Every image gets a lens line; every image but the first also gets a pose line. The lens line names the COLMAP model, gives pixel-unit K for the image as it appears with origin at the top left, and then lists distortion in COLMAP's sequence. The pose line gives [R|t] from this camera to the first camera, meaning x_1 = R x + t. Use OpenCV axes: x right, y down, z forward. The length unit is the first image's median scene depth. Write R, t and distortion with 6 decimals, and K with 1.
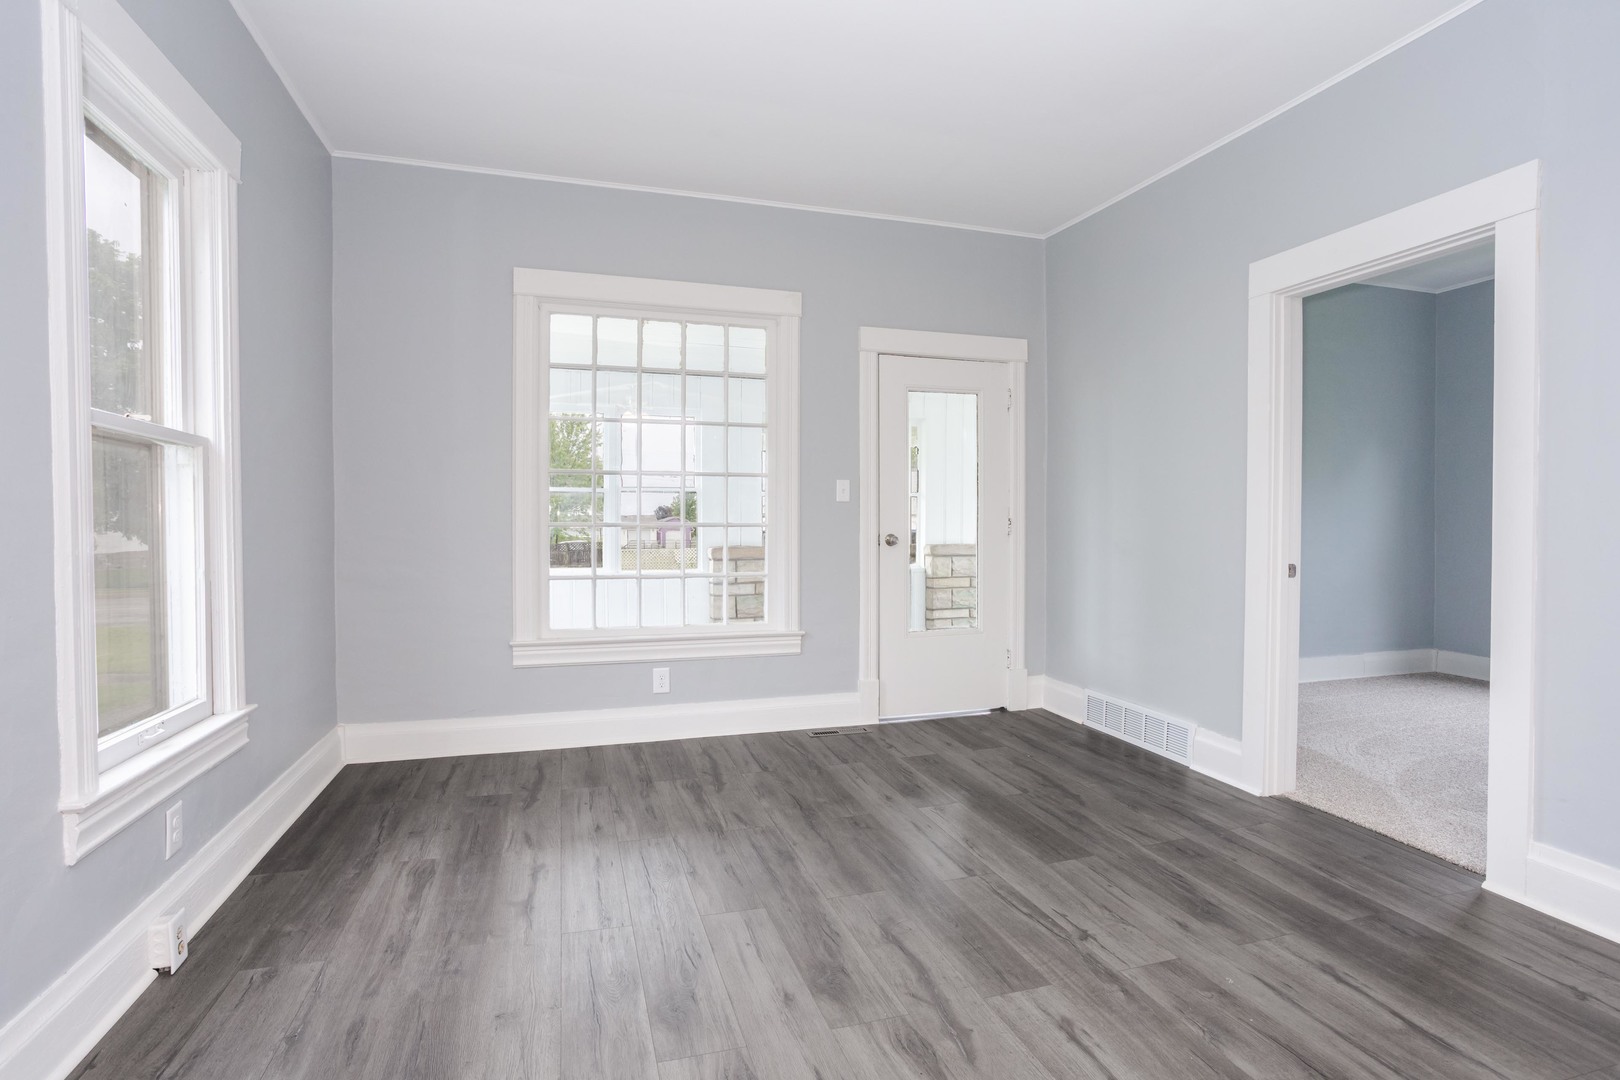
lens RADIAL K [[804.7, 0, 813.3], [0, 804.7, 532.9], [0, 0, 1]] dist [-0.028867, 0.008729]
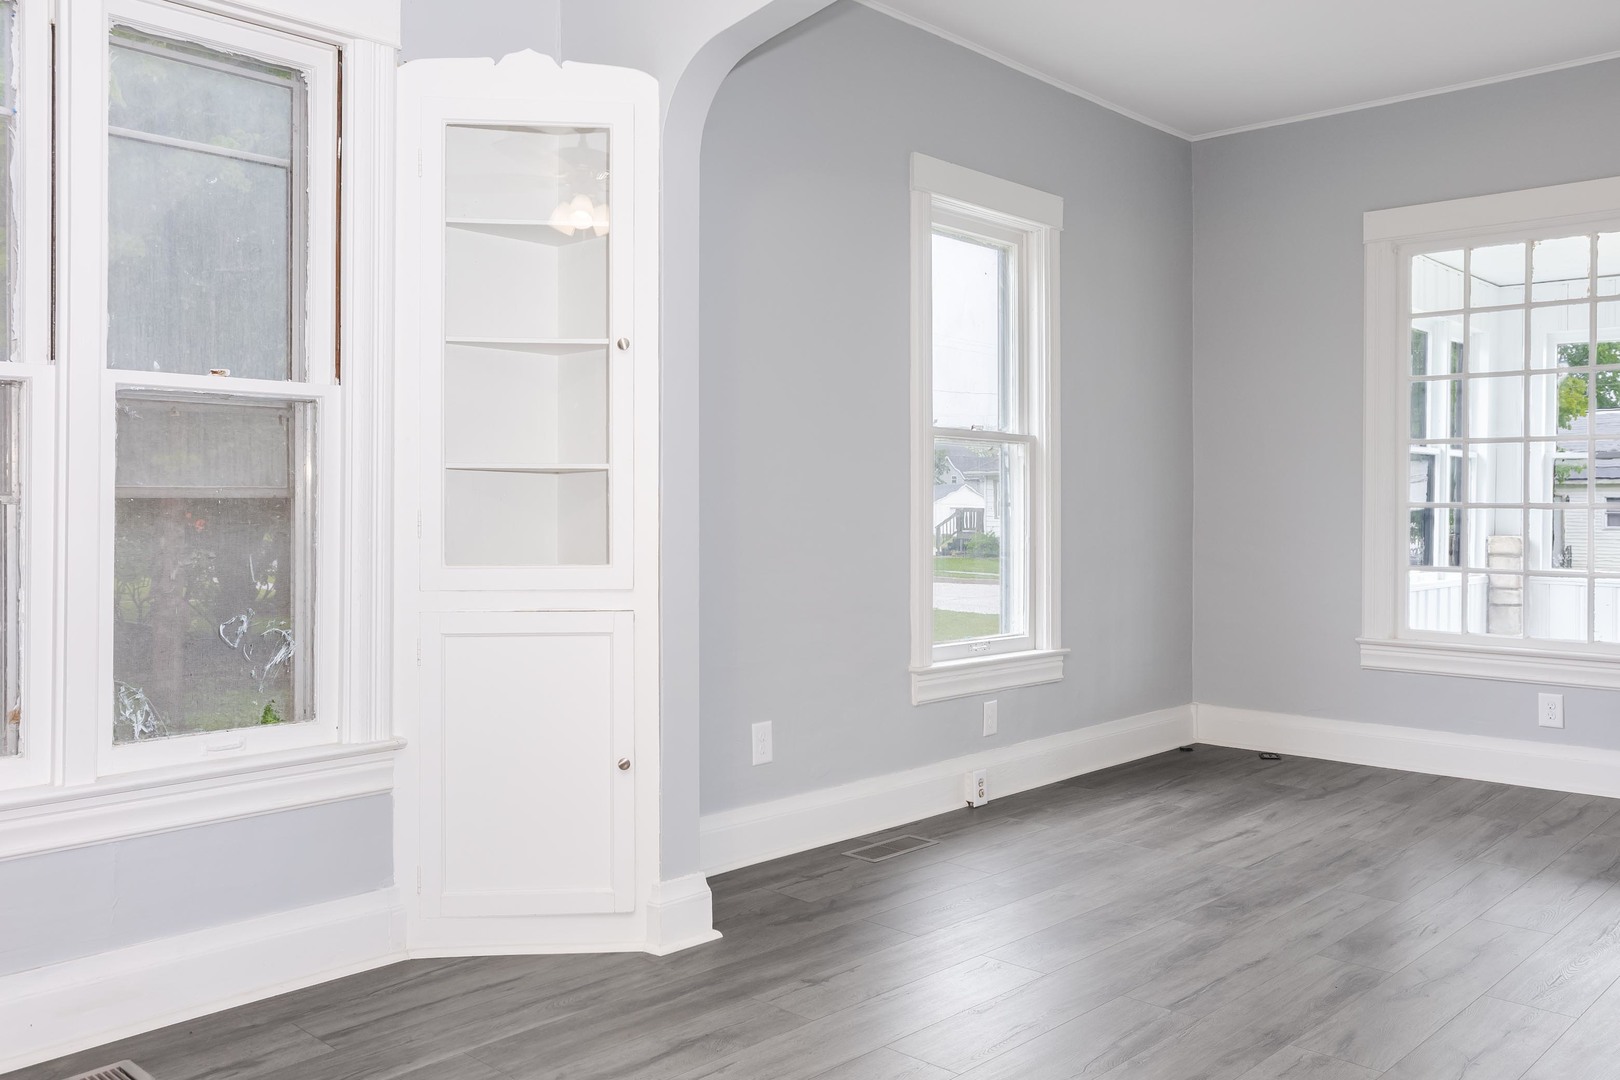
lens RADIAL K [[1329.6, 0, 804.1], [0, 1329.6, 495.4], [0, 0, 1]] dist [-0.004452, 0.011699]
pose [[0.492764, -0.004631, -0.870151, 0.644092], [-0.013967, 0.999815, -0.013230, 0.008094], [0.870051, 0.018672, 0.492608, -0.274110]]
